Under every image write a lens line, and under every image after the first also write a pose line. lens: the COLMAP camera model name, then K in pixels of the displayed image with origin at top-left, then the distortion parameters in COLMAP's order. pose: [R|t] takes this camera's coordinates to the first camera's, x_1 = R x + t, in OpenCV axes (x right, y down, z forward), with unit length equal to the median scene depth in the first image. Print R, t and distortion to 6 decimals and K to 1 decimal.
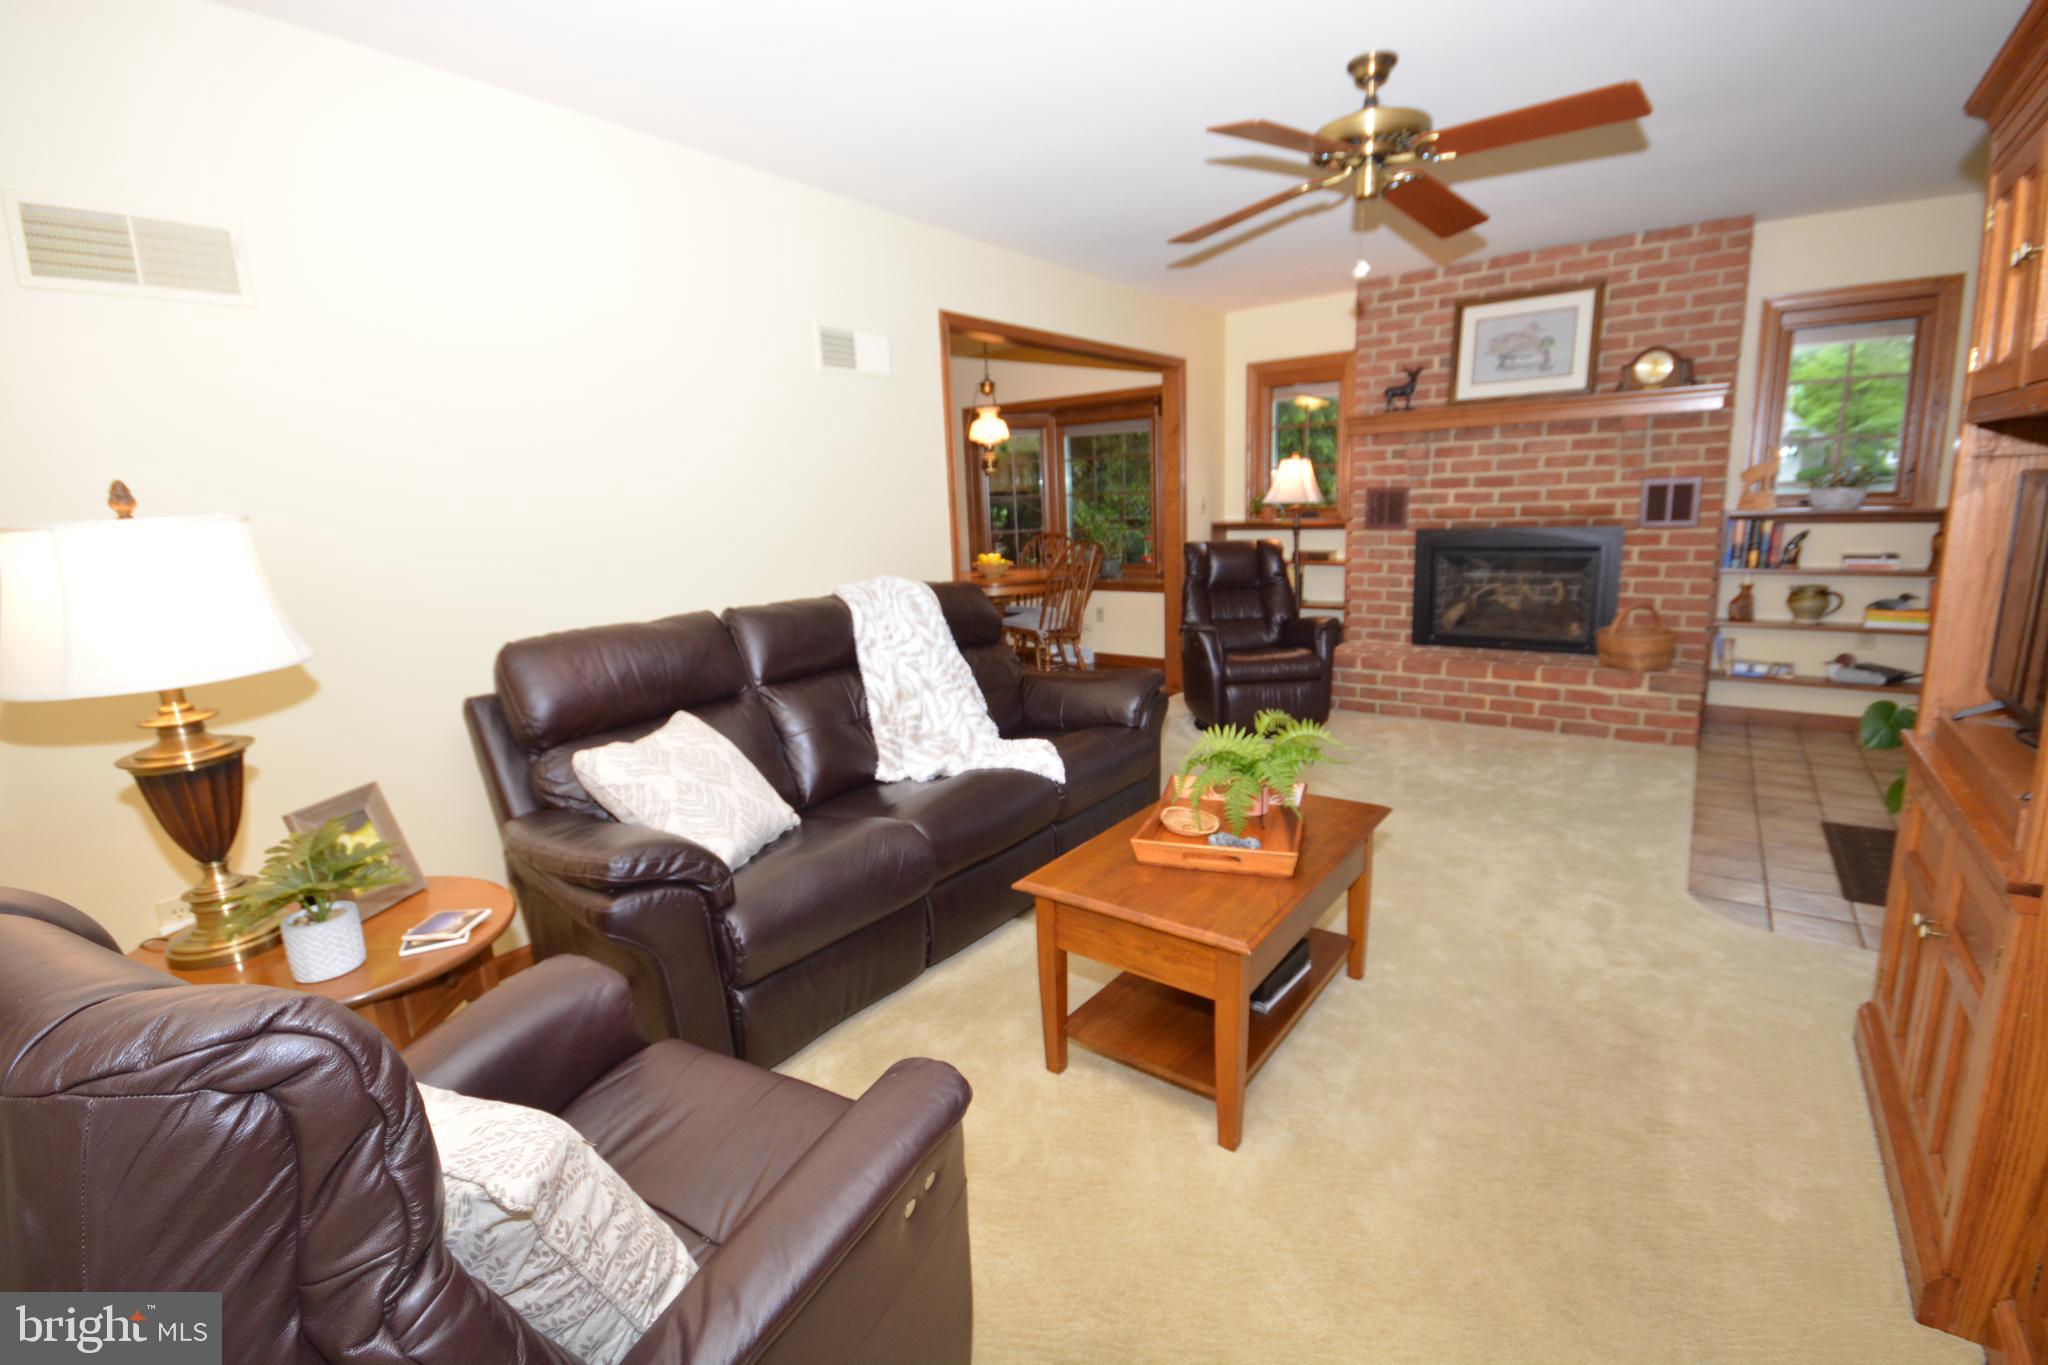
lens RADIAL K [[904.3, 0, 1030.3], [0, 904.3, 678.9], [0, 0, 1]] dist [0.002988, -0.007401]
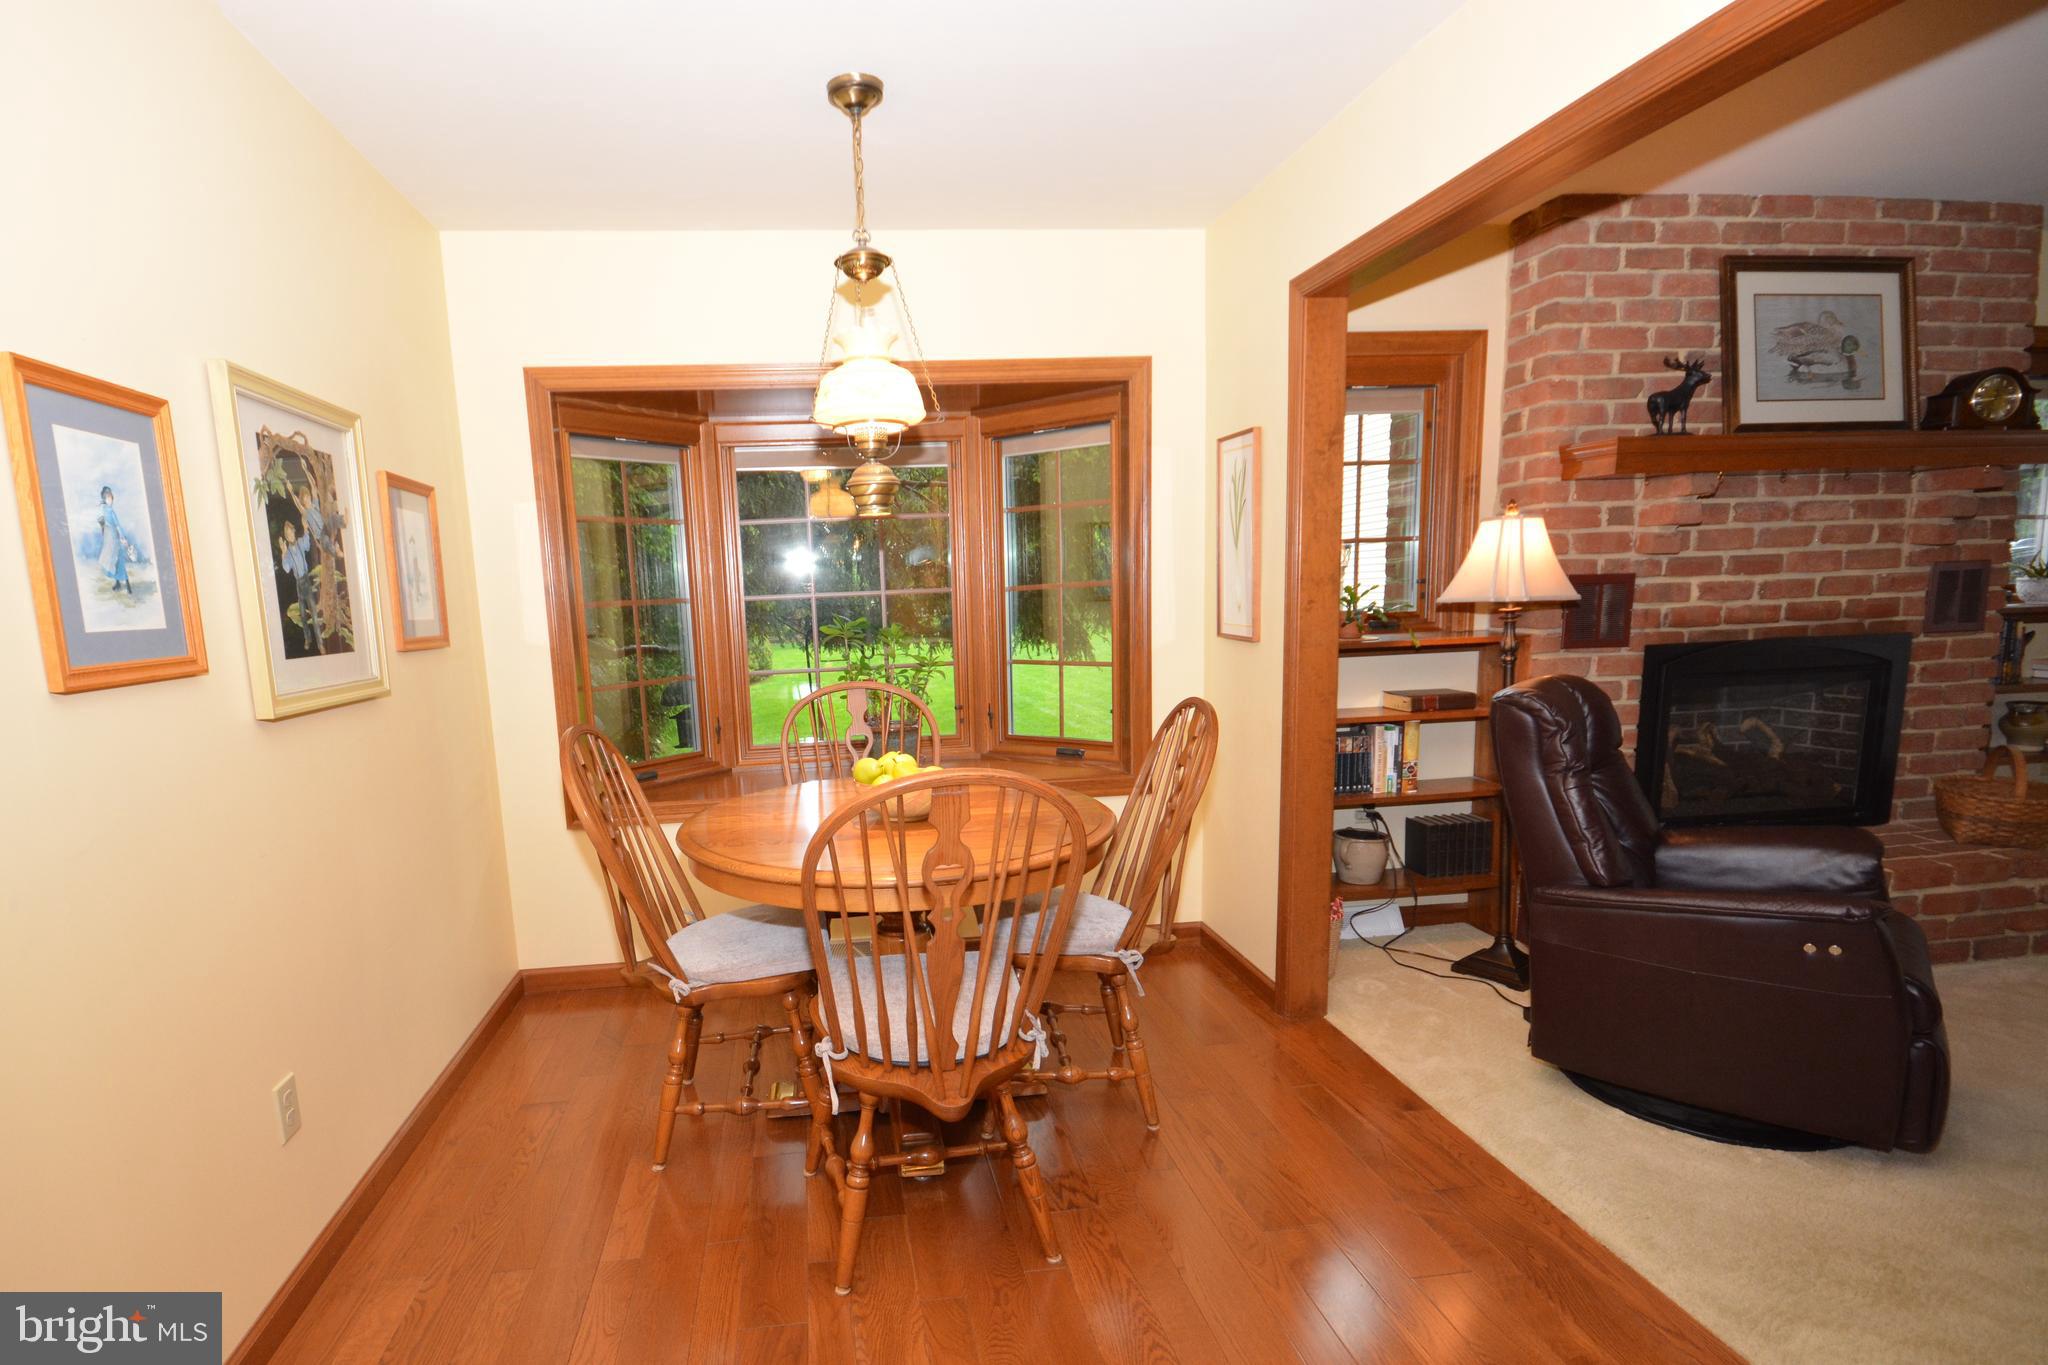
lens RADIAL K [[904.3, 0, 1032.8], [0, 904.3, 679.2], [0, 0, 1]] dist [0.002988, -0.007401]
pose [[0.737001, -0.065705, 0.672691, -0.263899], [0.139431, 0.988636, -0.056197, -0.179796], [-0.661354, 0.135212, 0.737787, 0.904507]]
